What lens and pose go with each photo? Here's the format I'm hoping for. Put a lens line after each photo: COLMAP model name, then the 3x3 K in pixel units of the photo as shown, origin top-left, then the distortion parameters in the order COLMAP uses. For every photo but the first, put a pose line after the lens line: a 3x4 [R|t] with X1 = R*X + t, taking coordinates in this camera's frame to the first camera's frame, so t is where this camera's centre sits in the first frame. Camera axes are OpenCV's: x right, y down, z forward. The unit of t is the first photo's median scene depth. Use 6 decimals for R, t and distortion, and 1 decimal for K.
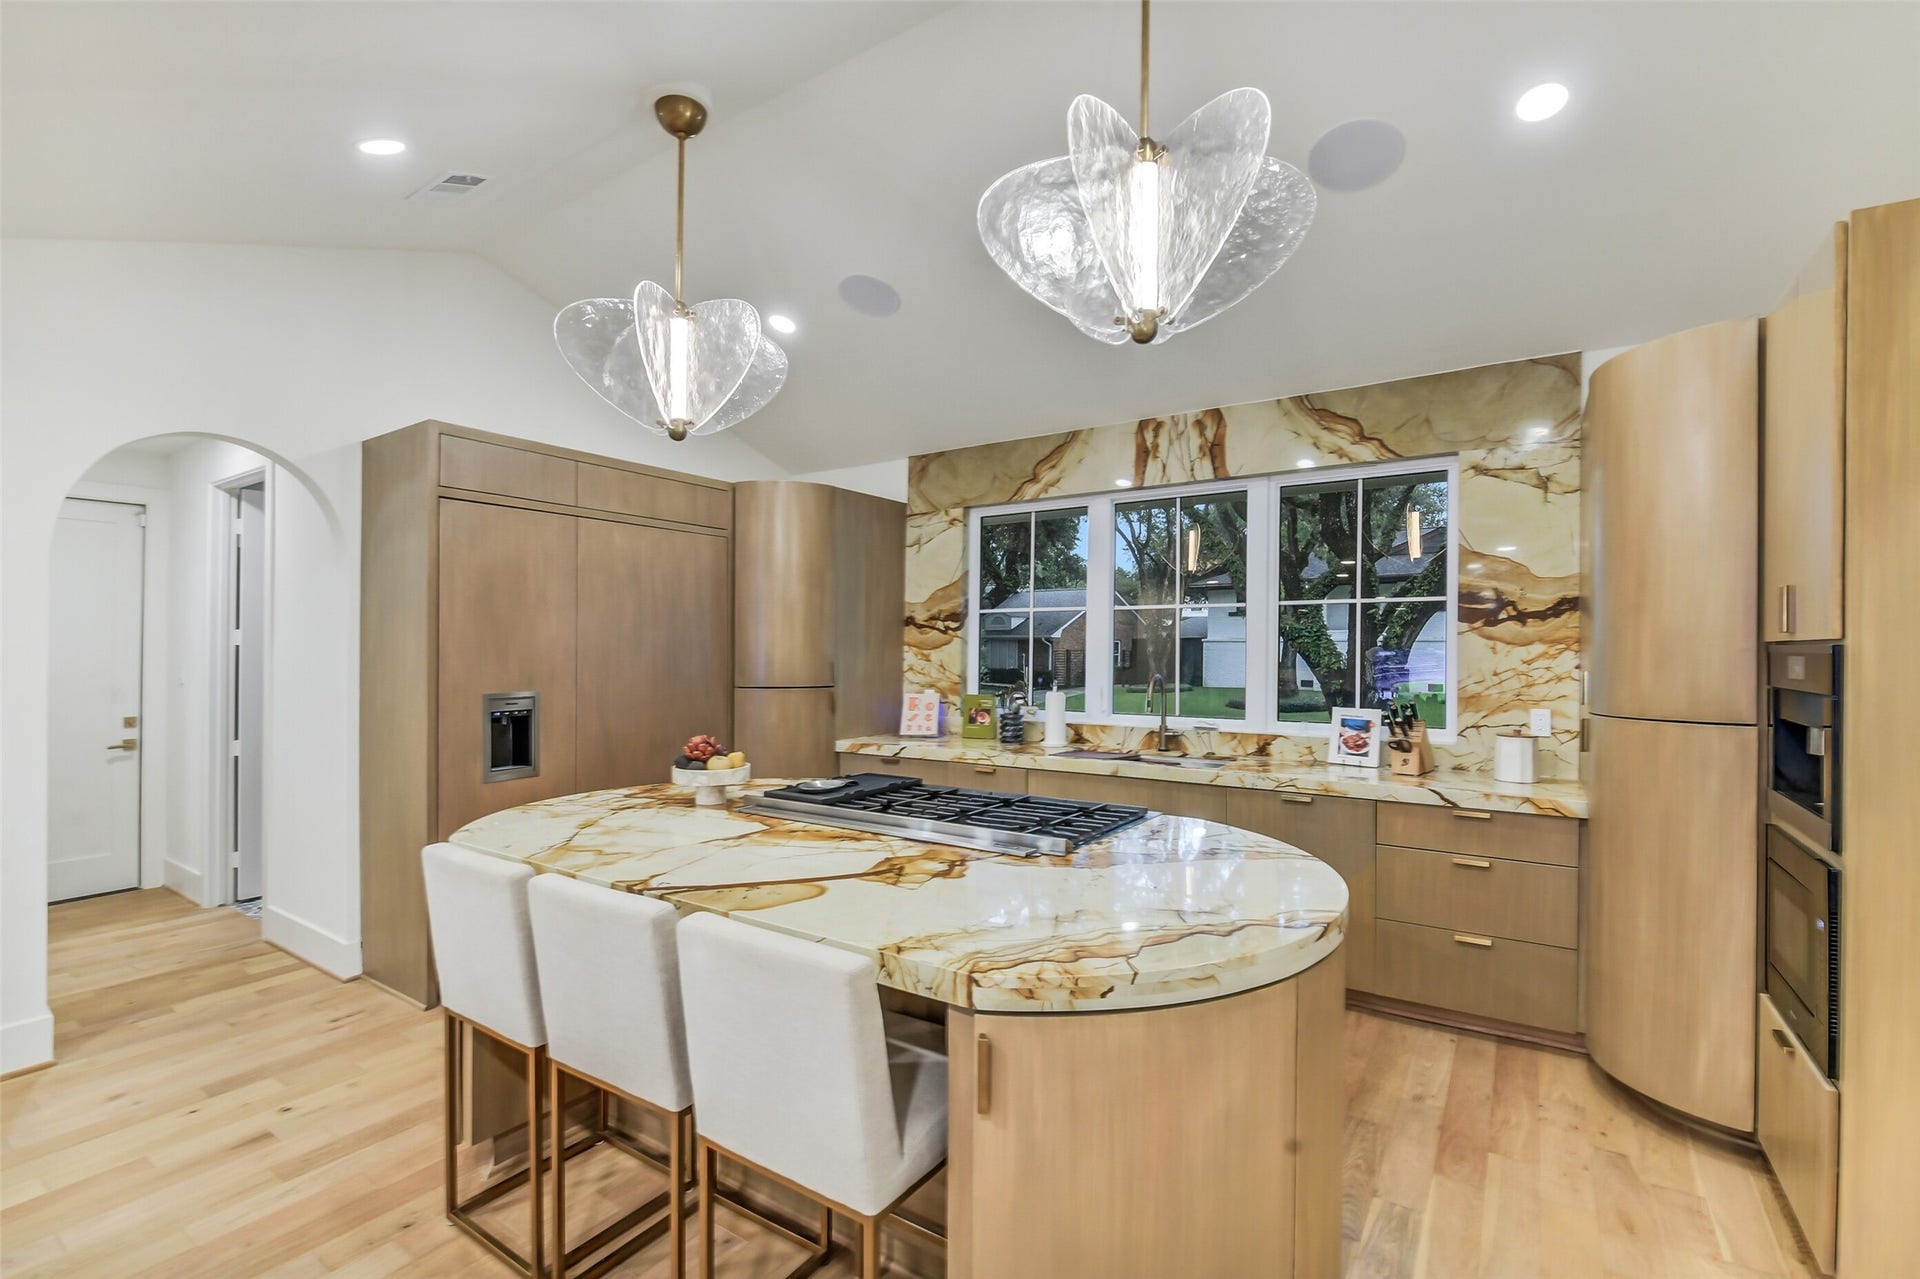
lens RADIAL K [[849.6, 0, 957.5], [0, 849.6, 647.9], [0, 0, 1]] dist [0.000876, -0.006534]
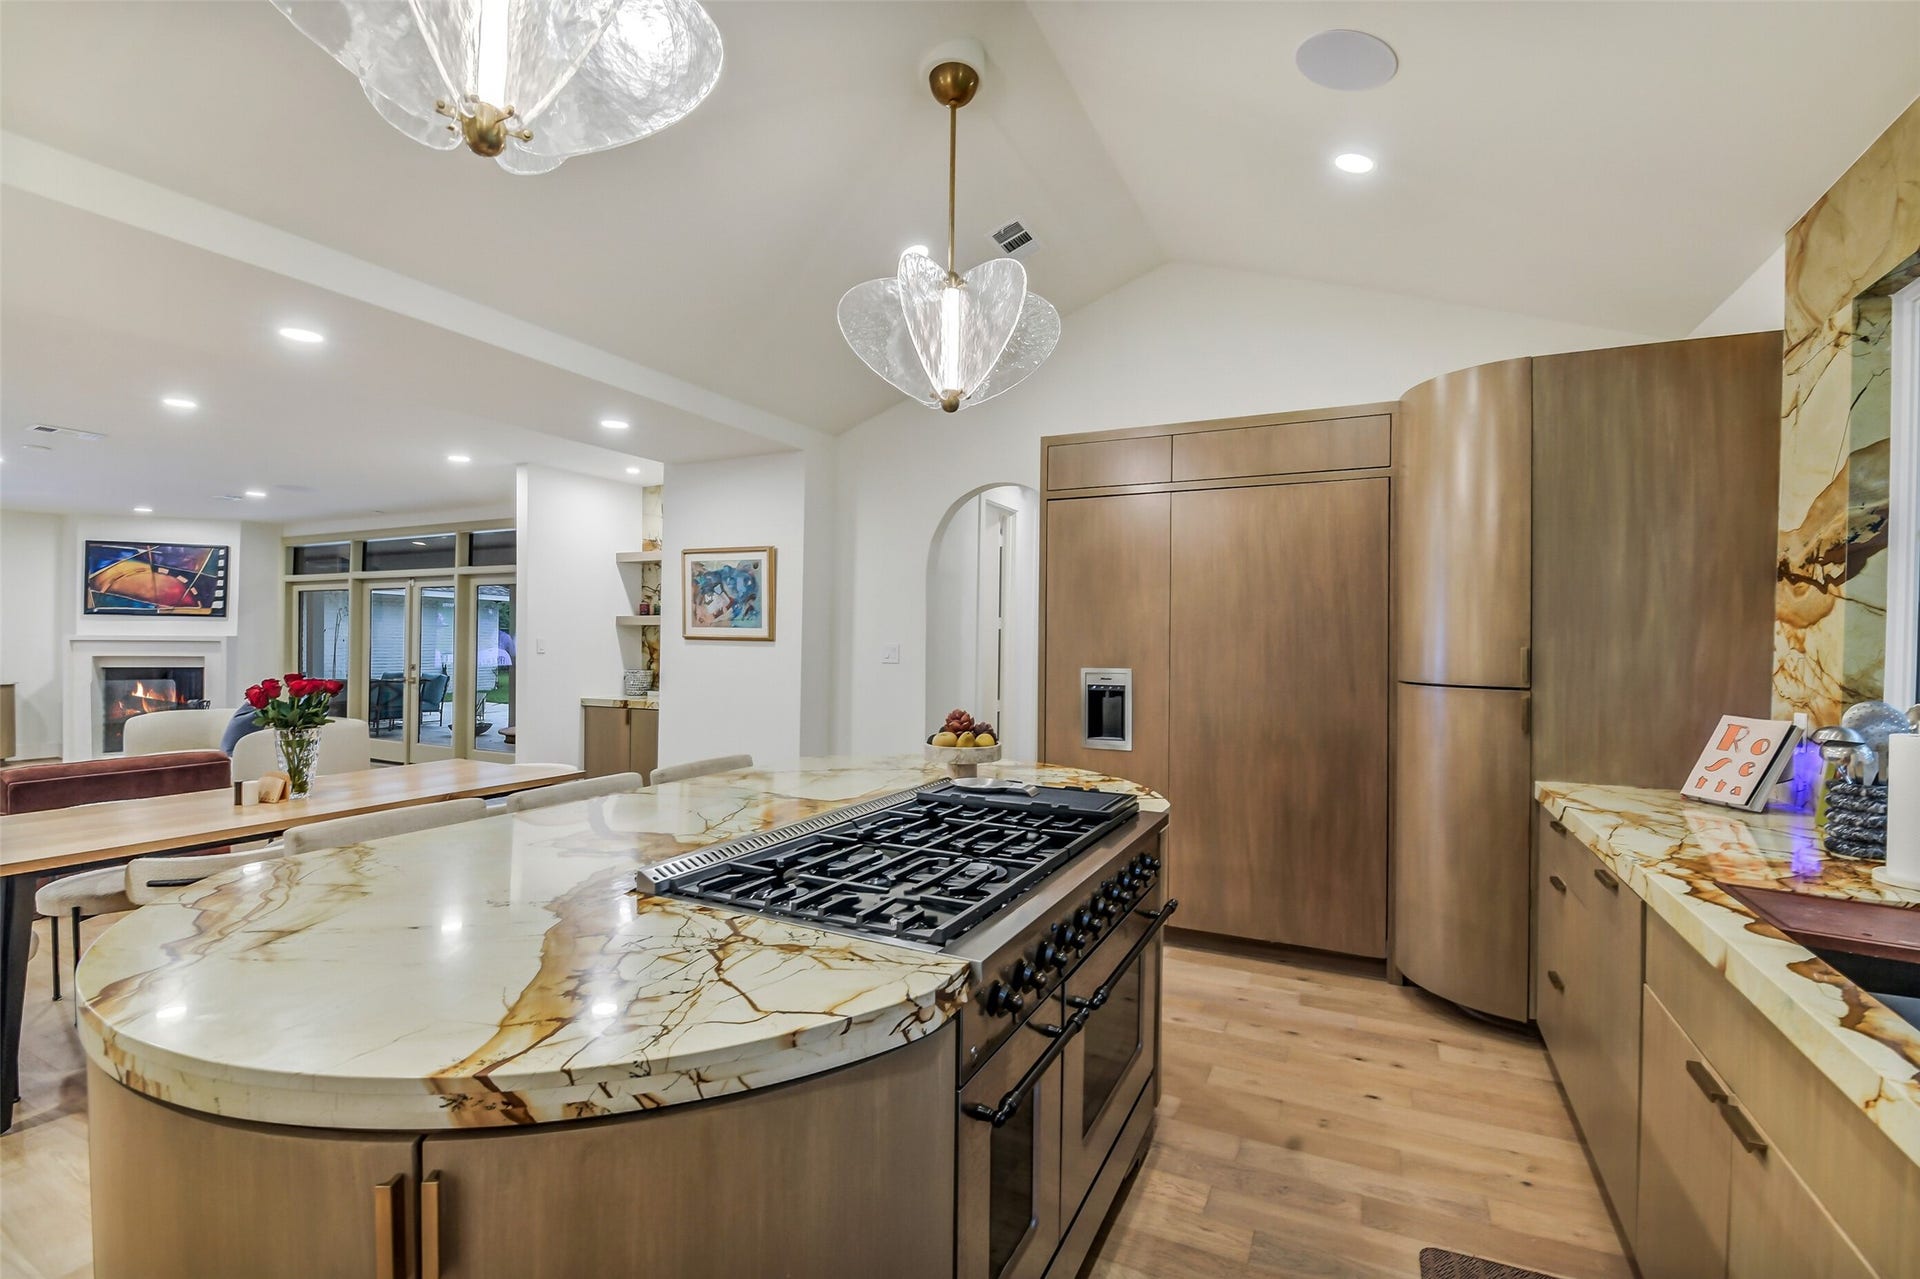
lens RADIAL K [[849.6, 0, 957.5], [0, 849.6, 647.9], [0, 0, 1]] dist [0.000876, -0.006534]
pose [[0.150673, 0.004863, -0.988572, 0.361345], [-0.003670, 0.999984, 0.004360, 0.013024], [0.988577, 0.002971, 0.150688, 0.474481]]
